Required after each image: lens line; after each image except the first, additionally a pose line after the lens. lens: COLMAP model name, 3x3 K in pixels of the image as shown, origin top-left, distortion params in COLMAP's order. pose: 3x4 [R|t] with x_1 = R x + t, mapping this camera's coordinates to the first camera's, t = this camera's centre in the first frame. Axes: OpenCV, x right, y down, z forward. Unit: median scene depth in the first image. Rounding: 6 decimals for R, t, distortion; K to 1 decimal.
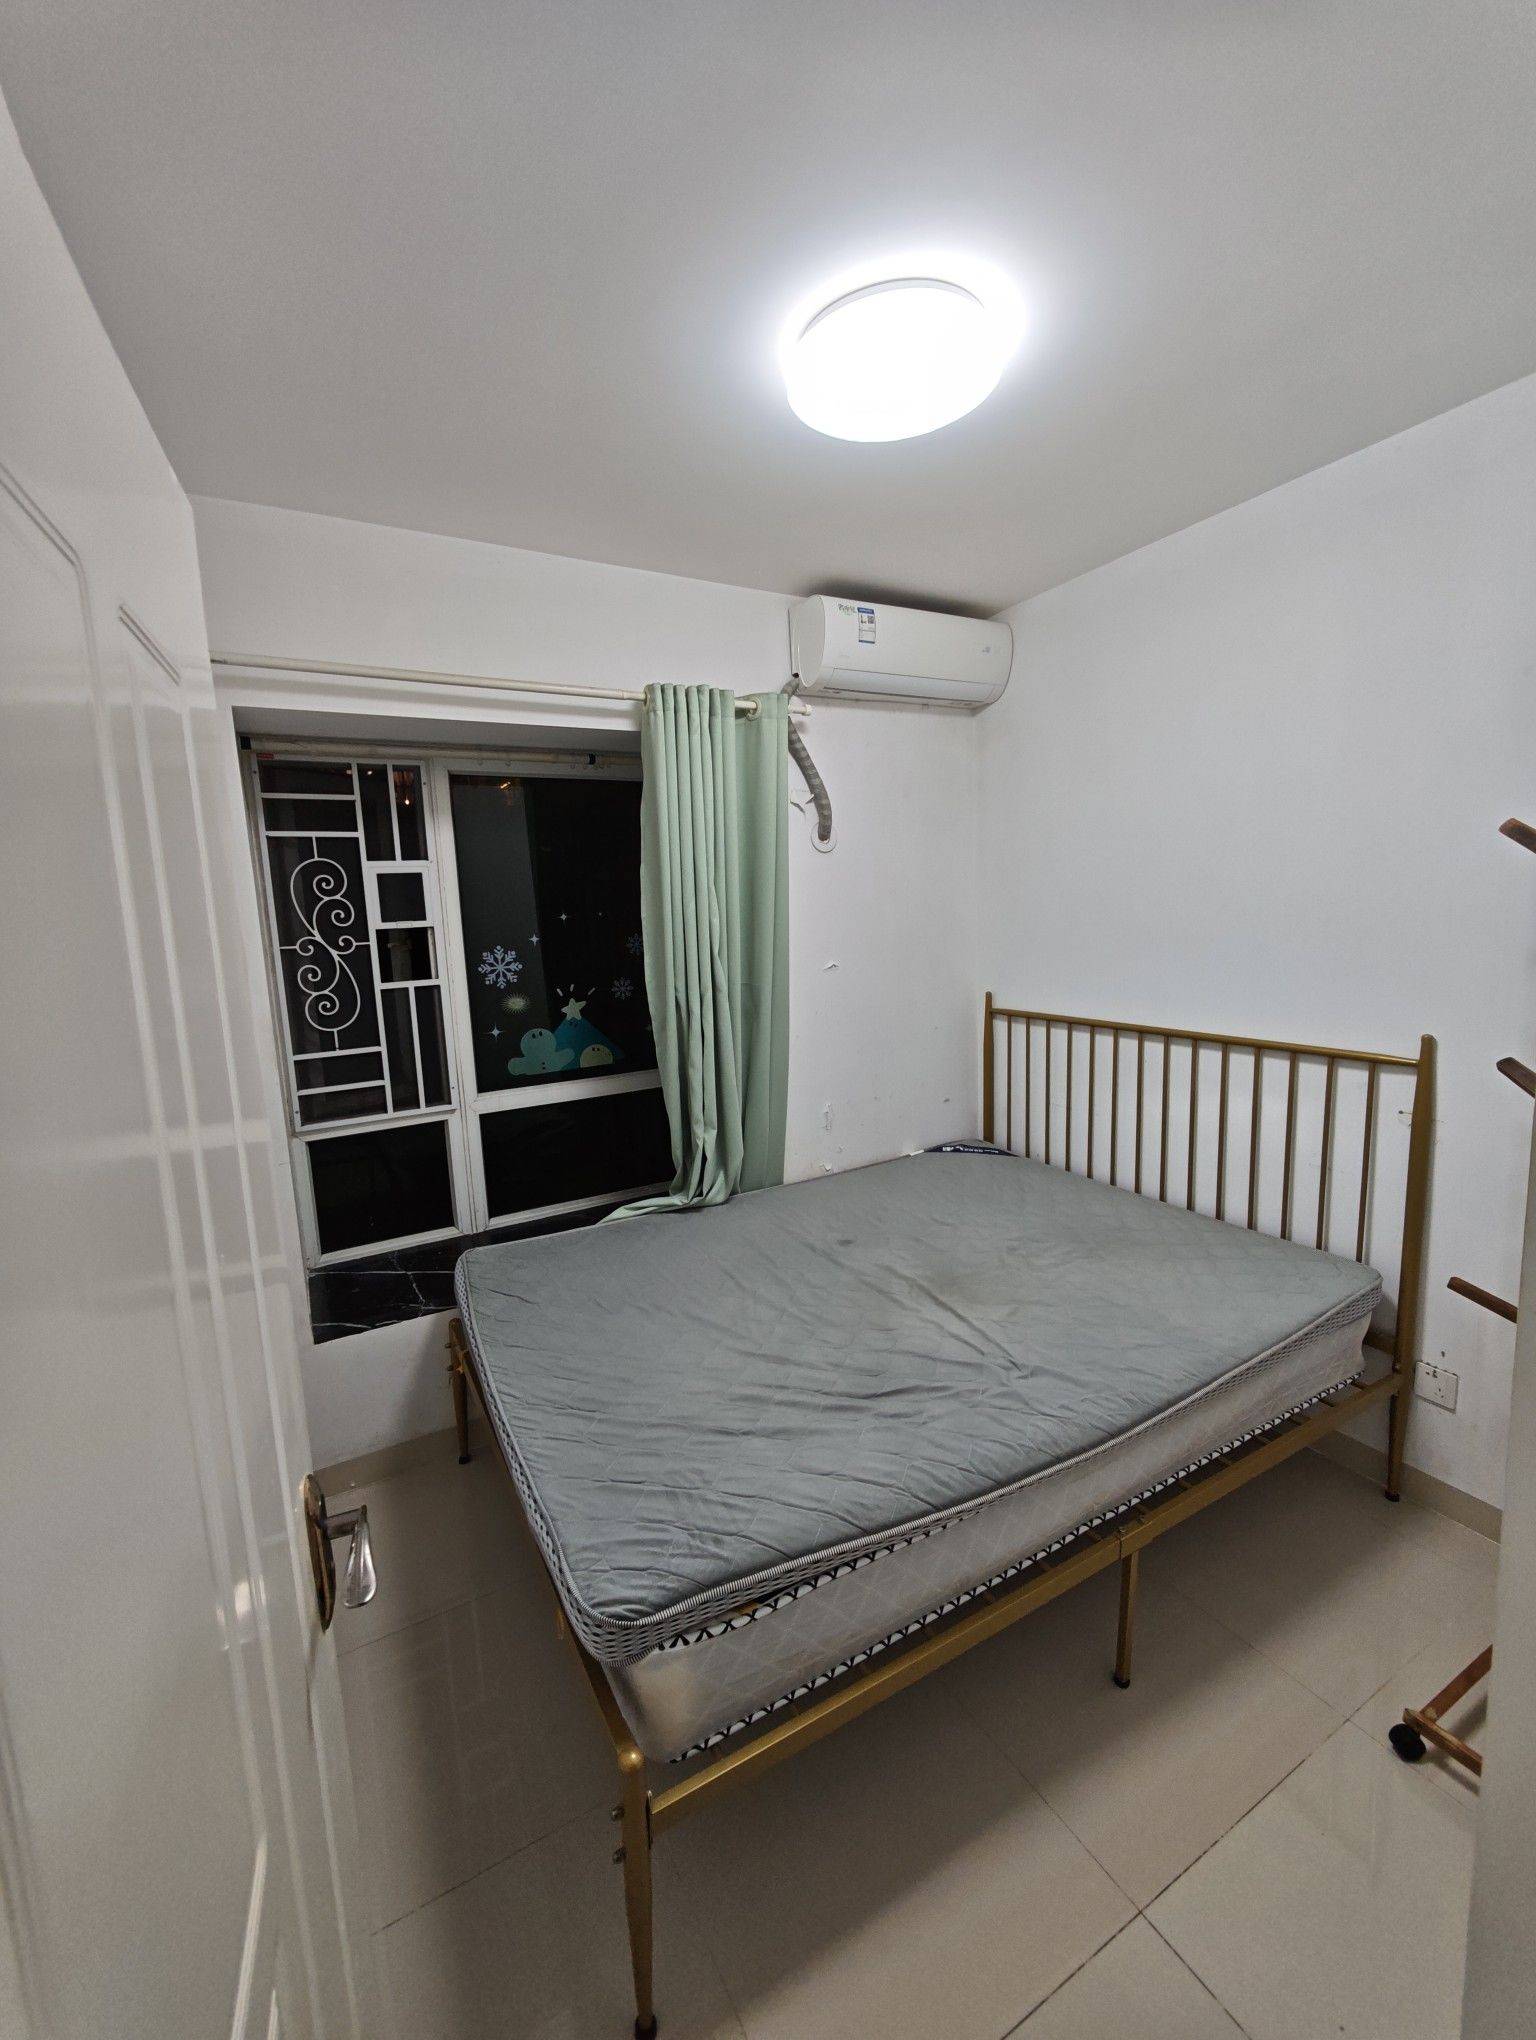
lens RADIAL K [[849.5, 0, 771.3], [0, 849.5, 1020.1], [0, 0, 1]] dist [0.006151, -0.002157]
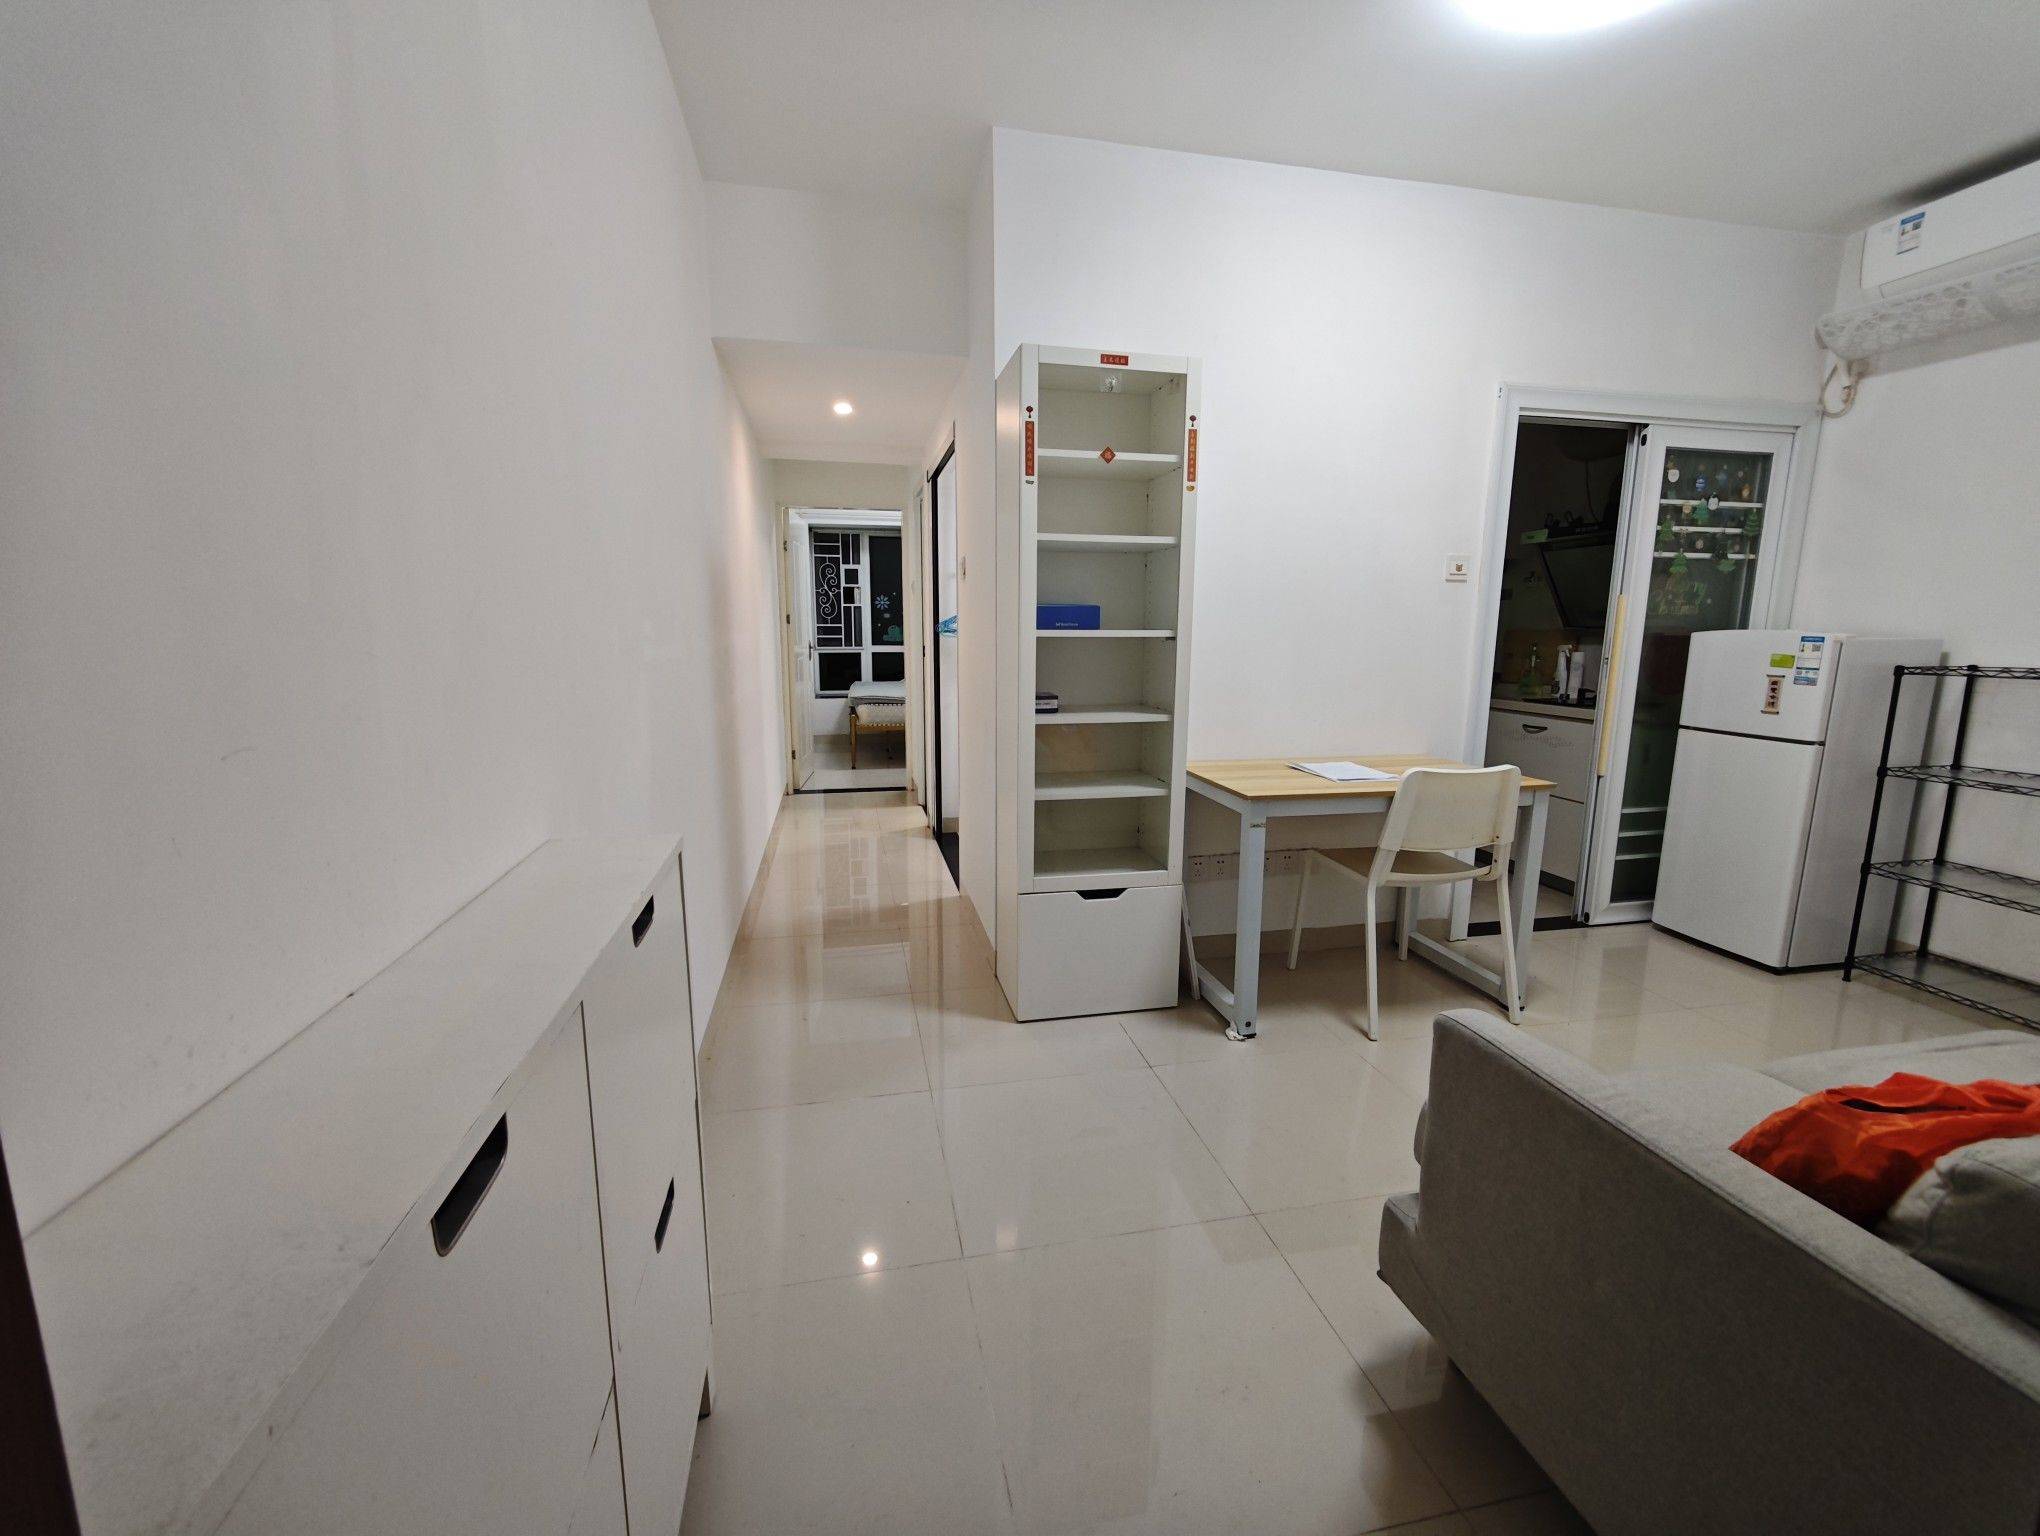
lens RADIAL K [[849.5, 0, 1019.4], [0, 849.5, 761.0], [0, 0, 1]] dist [0.006151, -0.002157]
pose [[0.951400, 0.093259, -0.293496, 1.118334], [-0.086384, 0.995599, 0.036330, 0.359295], [0.295593, -0.009211, 0.955270, -1.783304]]
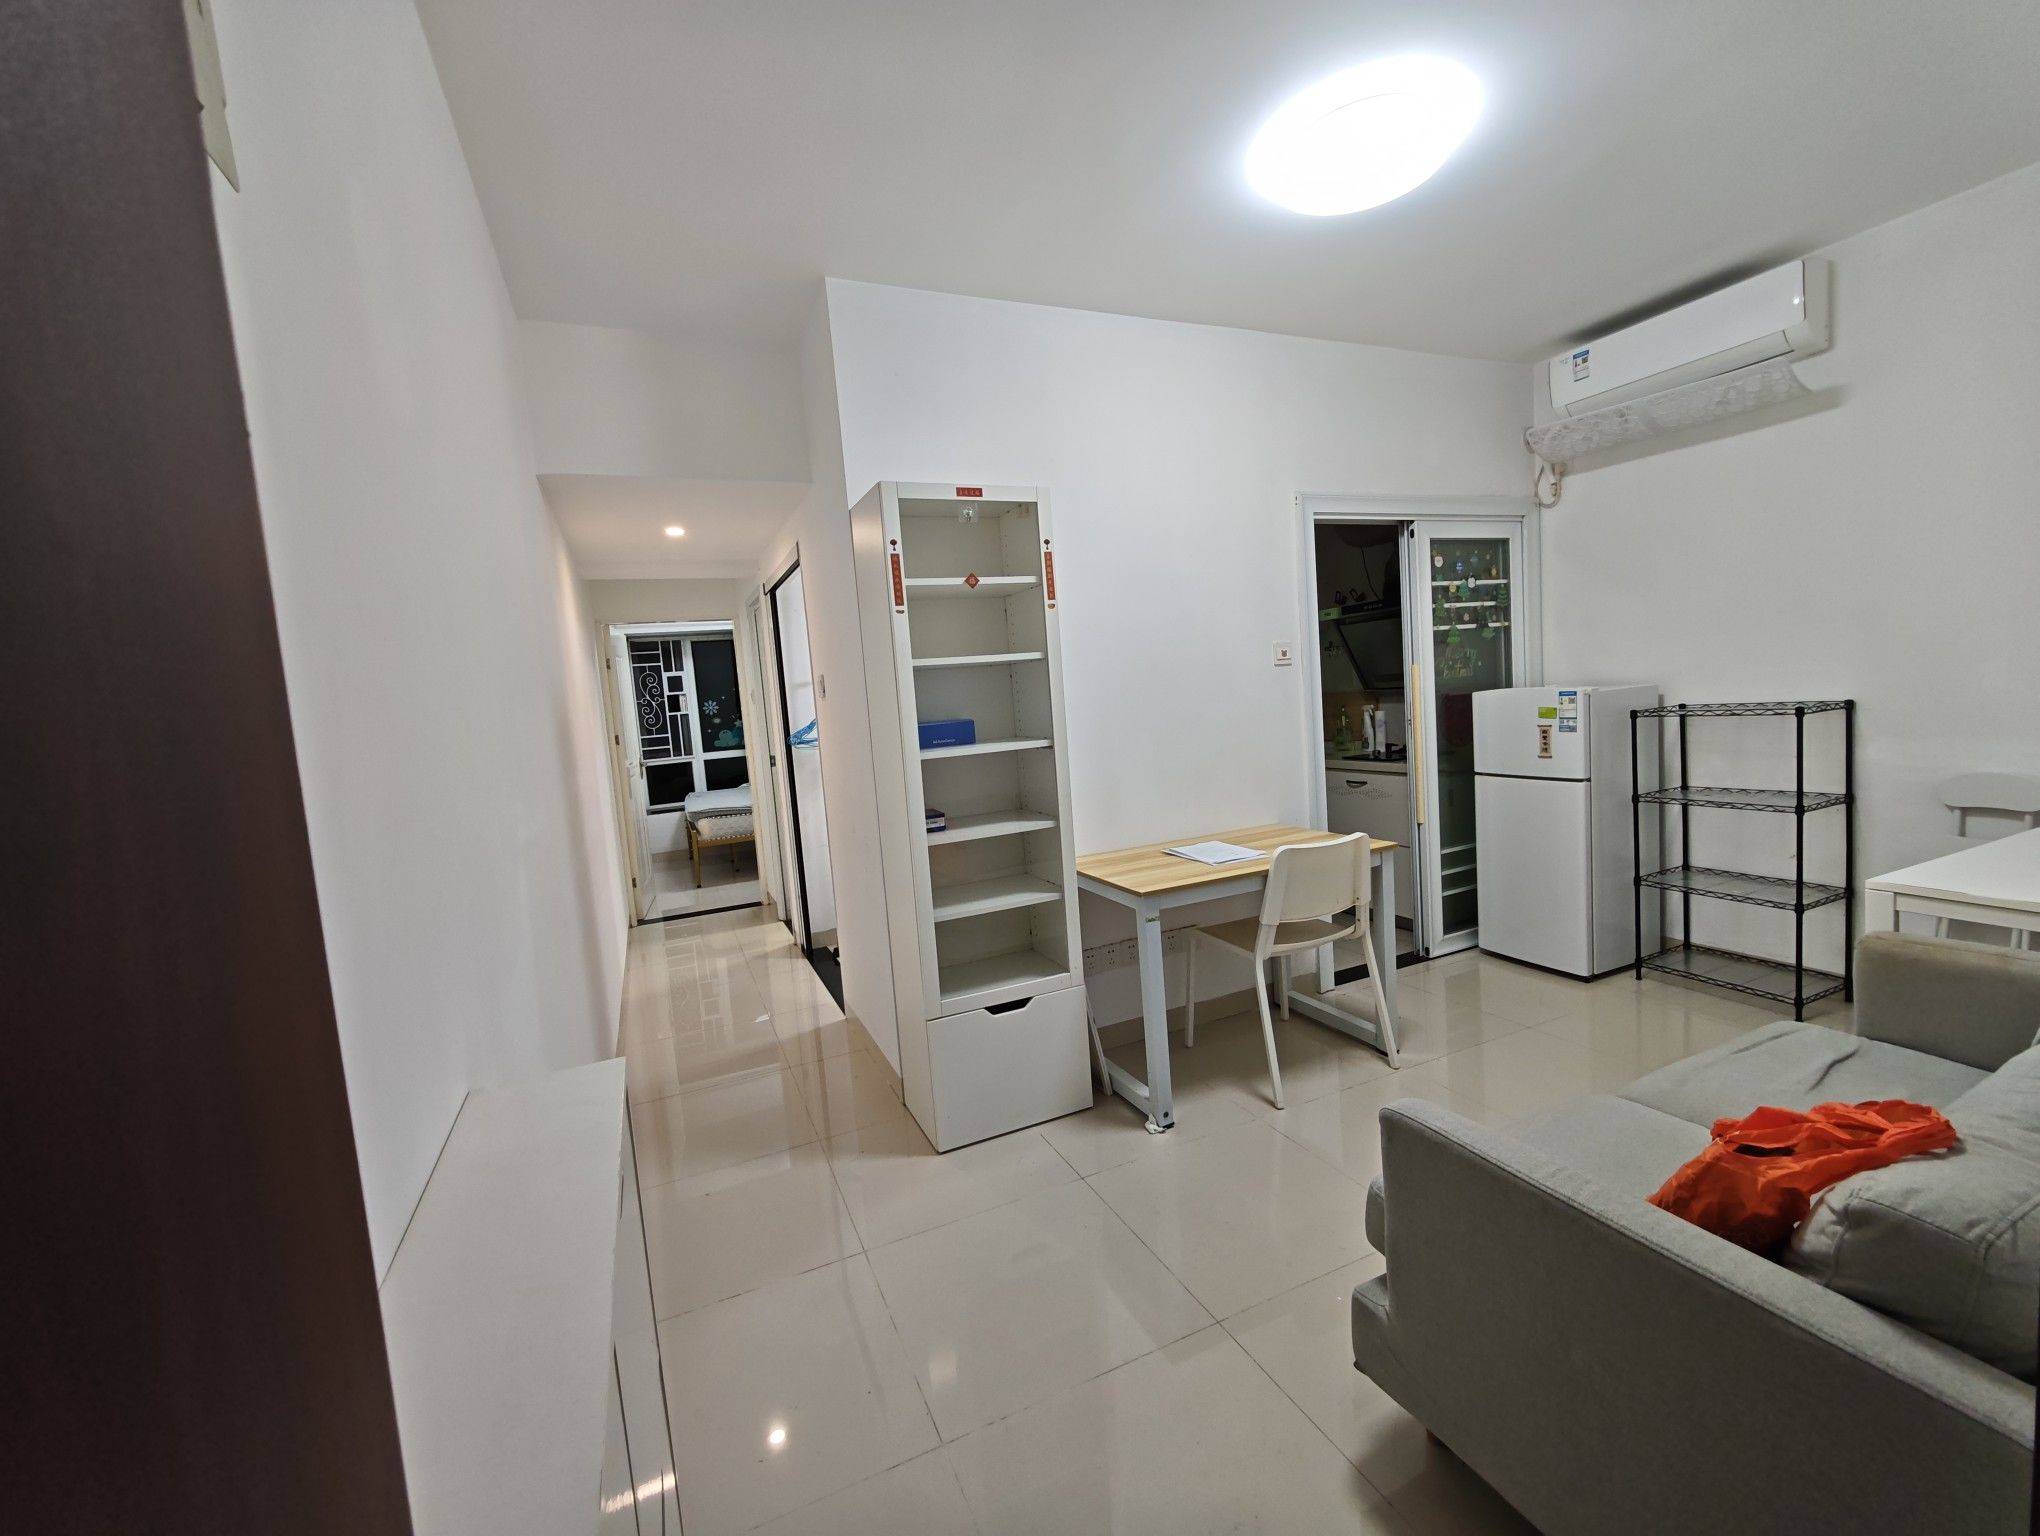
lens RADIAL K [[849.5, 0, 1019.8], [0, 849.5, 761.6], [0, 0, 1]] dist [0.006151, -0.002157]
pose [[0.994211, -0.028269, -0.103660, 1.058568], [0.022761, 0.998285, -0.053940, 0.313136], [0.105007, 0.051268, 0.993149, -1.803407]]
